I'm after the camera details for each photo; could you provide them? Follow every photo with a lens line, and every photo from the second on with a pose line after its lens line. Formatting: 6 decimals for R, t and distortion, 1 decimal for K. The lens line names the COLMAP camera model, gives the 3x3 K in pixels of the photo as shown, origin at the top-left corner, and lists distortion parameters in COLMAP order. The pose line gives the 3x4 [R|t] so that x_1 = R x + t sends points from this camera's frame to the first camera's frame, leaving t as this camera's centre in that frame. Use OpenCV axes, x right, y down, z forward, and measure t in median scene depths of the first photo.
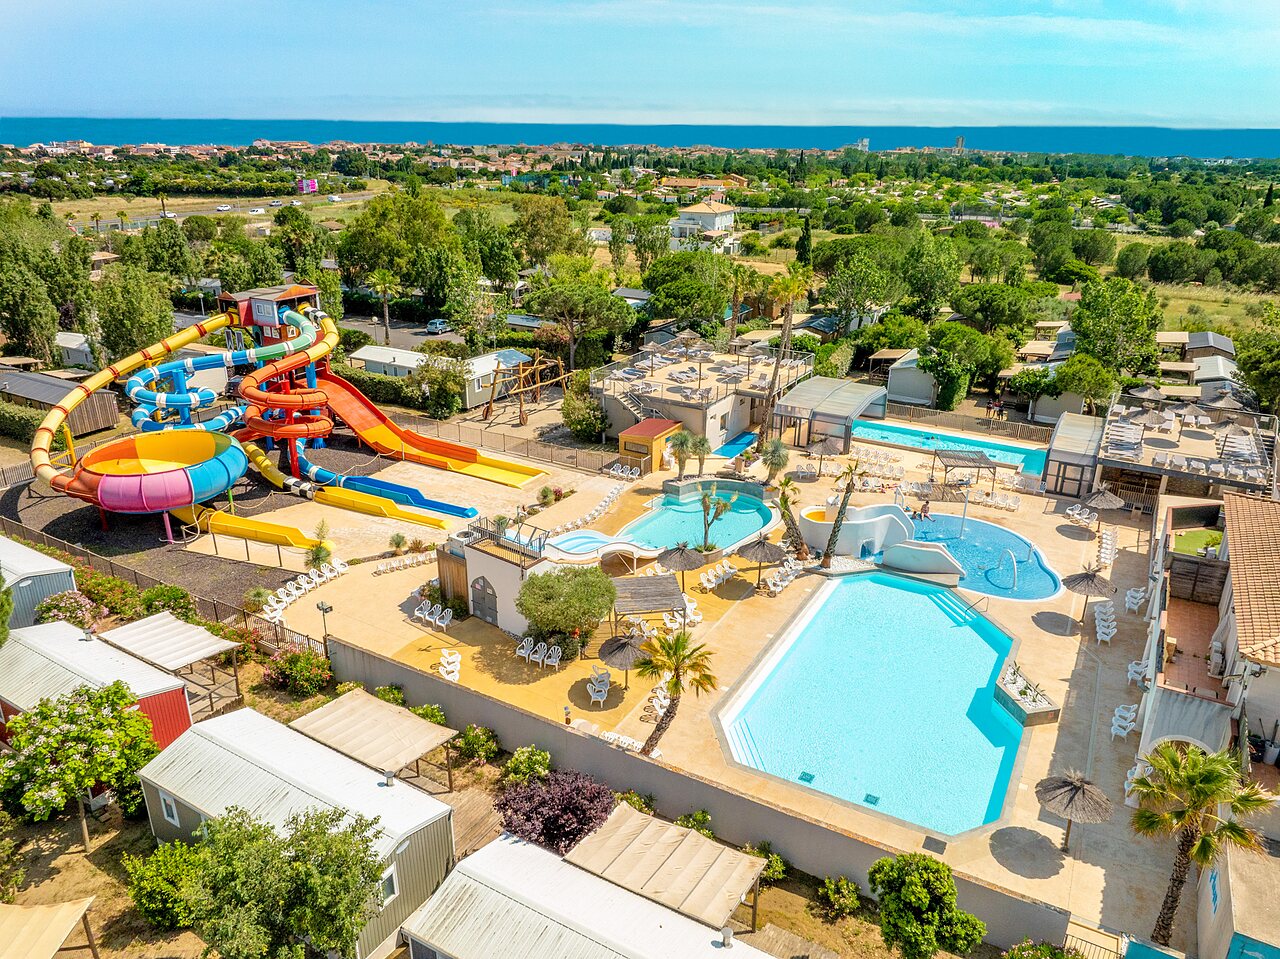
lens RADIAL K [[863.8, 0, 640.0], [0, 863.8, 479.5], [0, 0, 1]] dist [-0.042569, 0.004936]
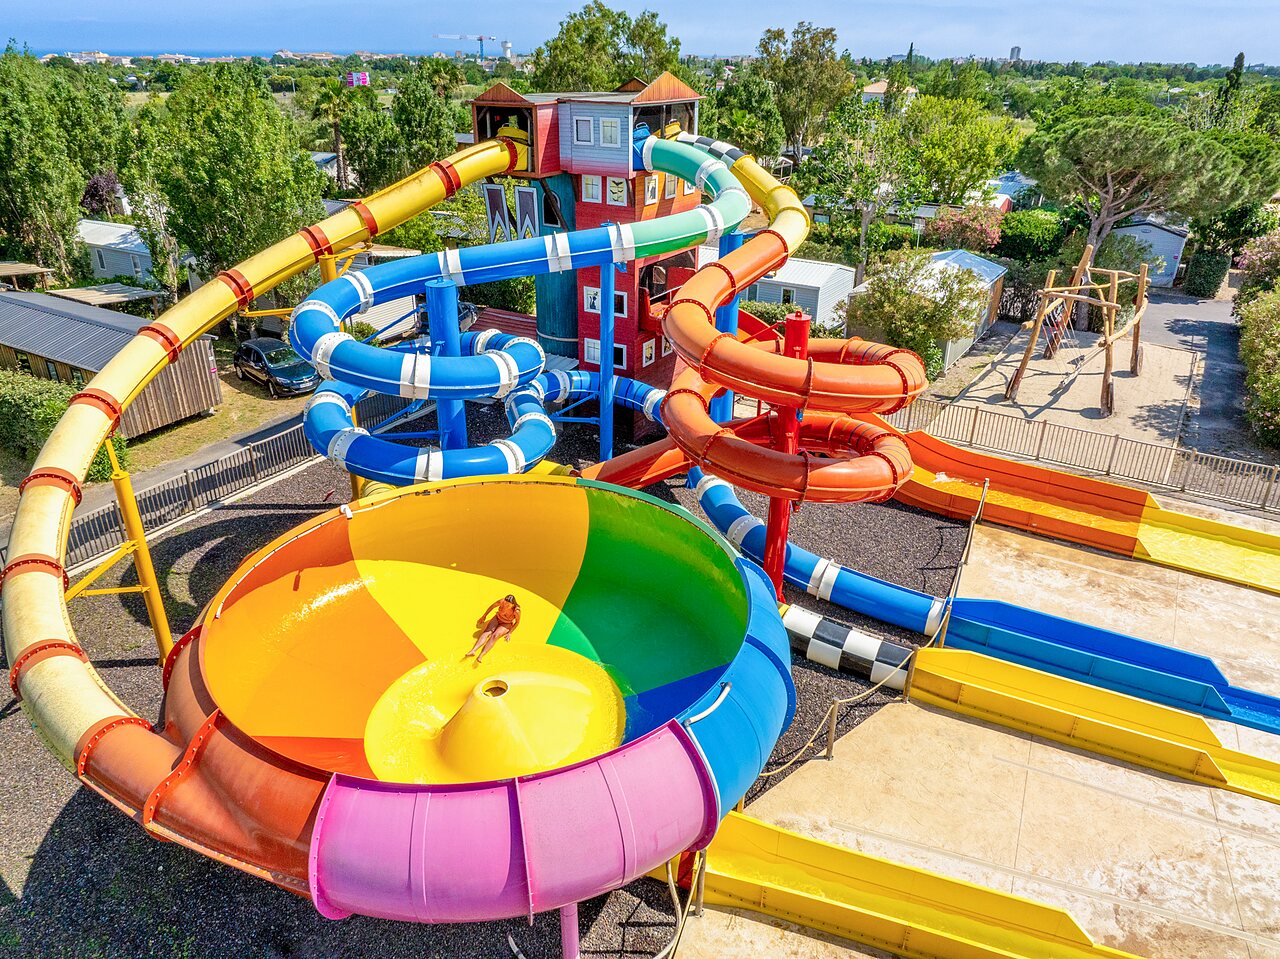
lens RADIAL K [[863.8, 0, 640.0], [0, 863.8, 479.5], [0, 0, 1]] dist [-0.042569, 0.004936]
pose [[0.999623, 0.010292, -0.025459, -0.405422], [-0.008135, 0.996482, 0.083410, -0.071027], [0.026228, -0.083171, 0.996190, 0.589061]]
